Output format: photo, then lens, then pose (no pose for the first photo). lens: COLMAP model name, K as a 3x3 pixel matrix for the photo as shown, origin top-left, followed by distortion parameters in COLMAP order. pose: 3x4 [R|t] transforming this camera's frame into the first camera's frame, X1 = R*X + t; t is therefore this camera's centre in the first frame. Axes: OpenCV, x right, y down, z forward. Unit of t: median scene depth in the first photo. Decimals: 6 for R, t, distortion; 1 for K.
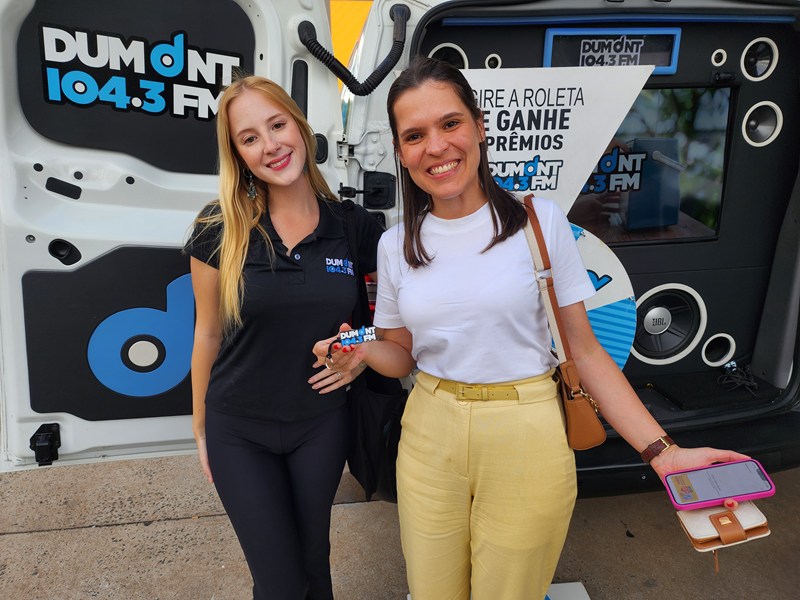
lens RADIAL K [[539.2, 0, 399.7], [0, 539.2, 307.6], [0, 0, 1]] dist [0.064018, -0.062172]
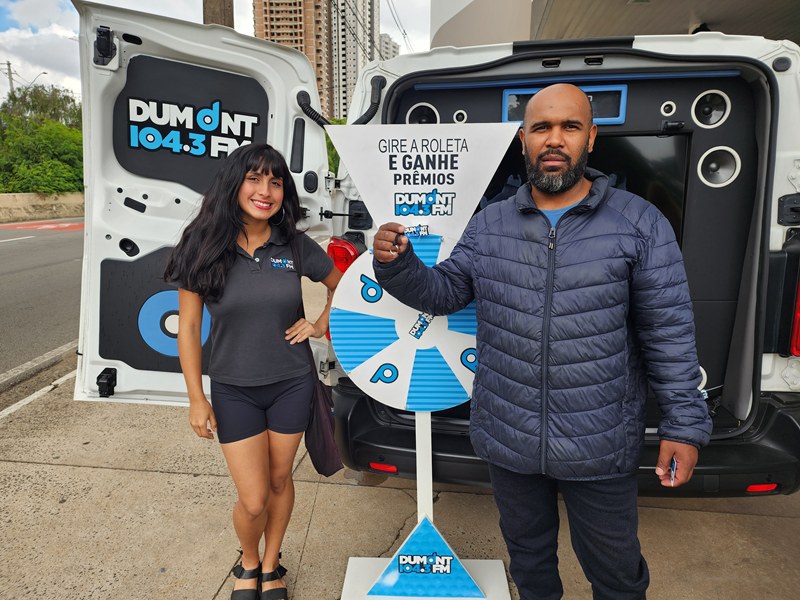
lens RADIAL K [[539.2, 0, 403.7], [0, 539.2, 301.7], [0, 0, 1]] dist [0.064018, -0.062172]
pose [[0.968680, 0.066052, -0.239365, 0.507384], [-0.086499, 0.993354, -0.075938, 0.095416], [0.232758, 0.094265, 0.967956, -0.250468]]
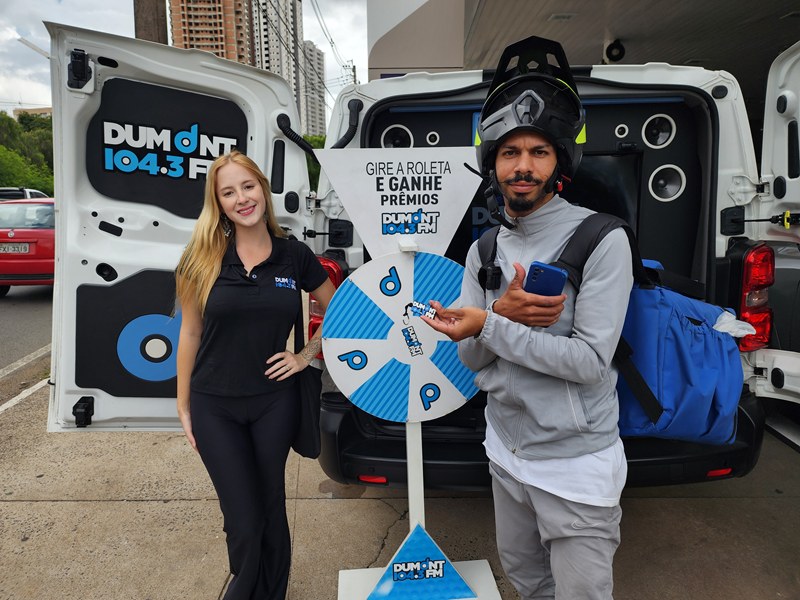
lens RADIAL K [[539.2, 0, 397.9], [0, 539.2, 298.2], [0, 0, 1]] dist [0.064018, -0.062172]
pose [[0.991216, 0.026400, -0.129589, 0.377778], [-0.039535, 0.994216, -0.099859, 0.083923], [0.126203, 0.104105, 0.986527, -0.329283]]
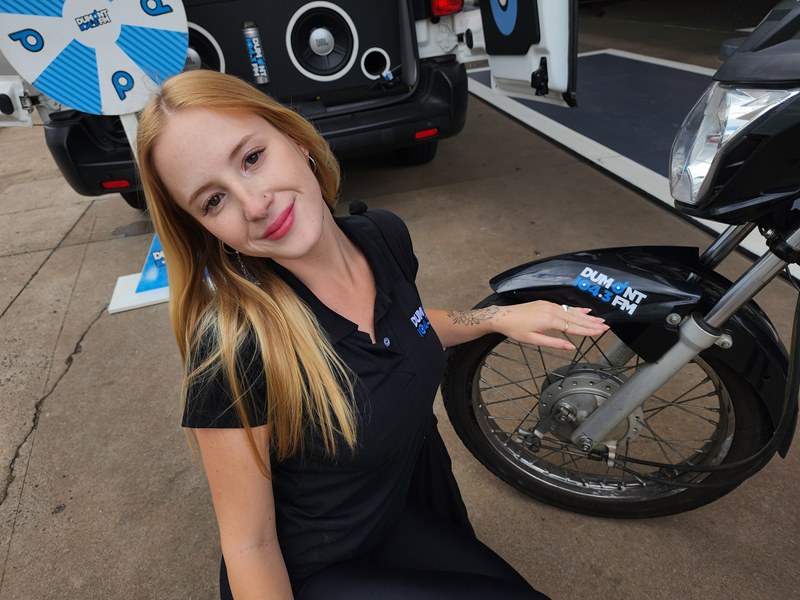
lens RADIAL K [[539.2, 0, 403.4], [0, 539.2, 299.4], [0, 0, 1]] dist [0.064018, -0.062172]
pose [[0.993302, -0.110980, 0.032171, 0.895092], [0.100455, 0.966985, 0.234200, 0.483898], [-0.057100, -0.229400, 0.971656, -0.496636]]
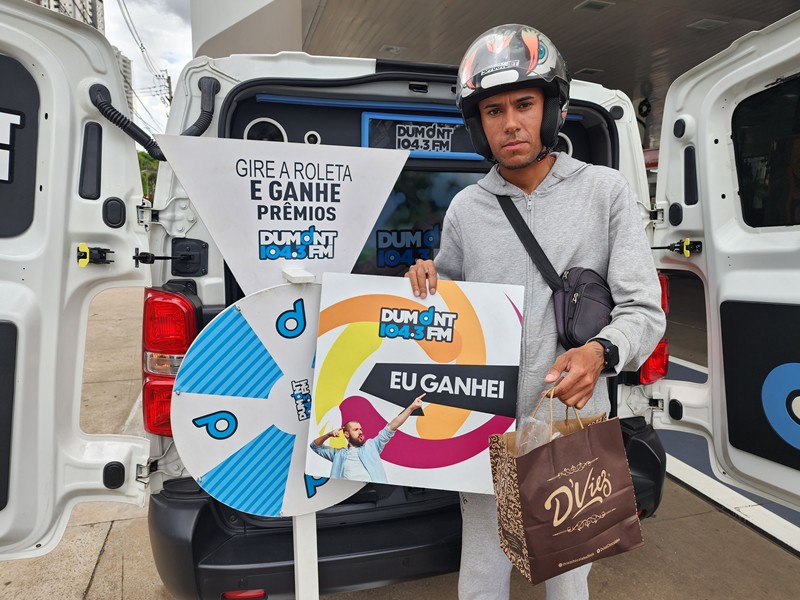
lens RADIAL K [[539.2, 0, 400.1], [0, 539.2, 304.0], [0, 0, 1]] dist [0.064018, -0.062172]
pose [[0.982661, 0.001140, 0.185407, 0.225221], [0.024761, 0.990217, -0.137323, 0.010676], [-0.183749, 0.139533, 0.973019, -0.001669]]
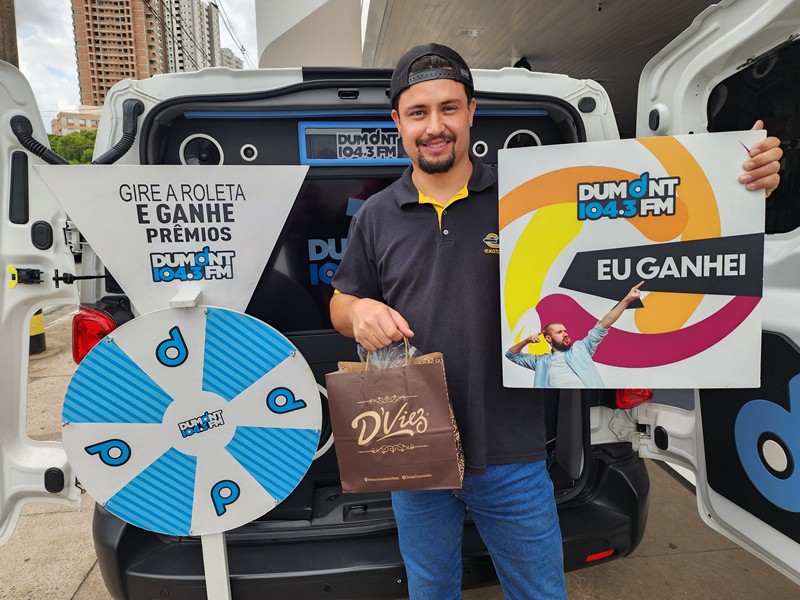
lens RADIAL K [[539.2, 0, 399.6], [0, 539.2, 301.9], [0, 0, 1]] dist [0.064018, -0.062172]
pose [[0.999987, 0.003486, 0.003622, 0.607652], [-0.003036, 0.993047, -0.117679, -0.059916], [-0.004007, 0.117666, 0.993045, 0.007408]]
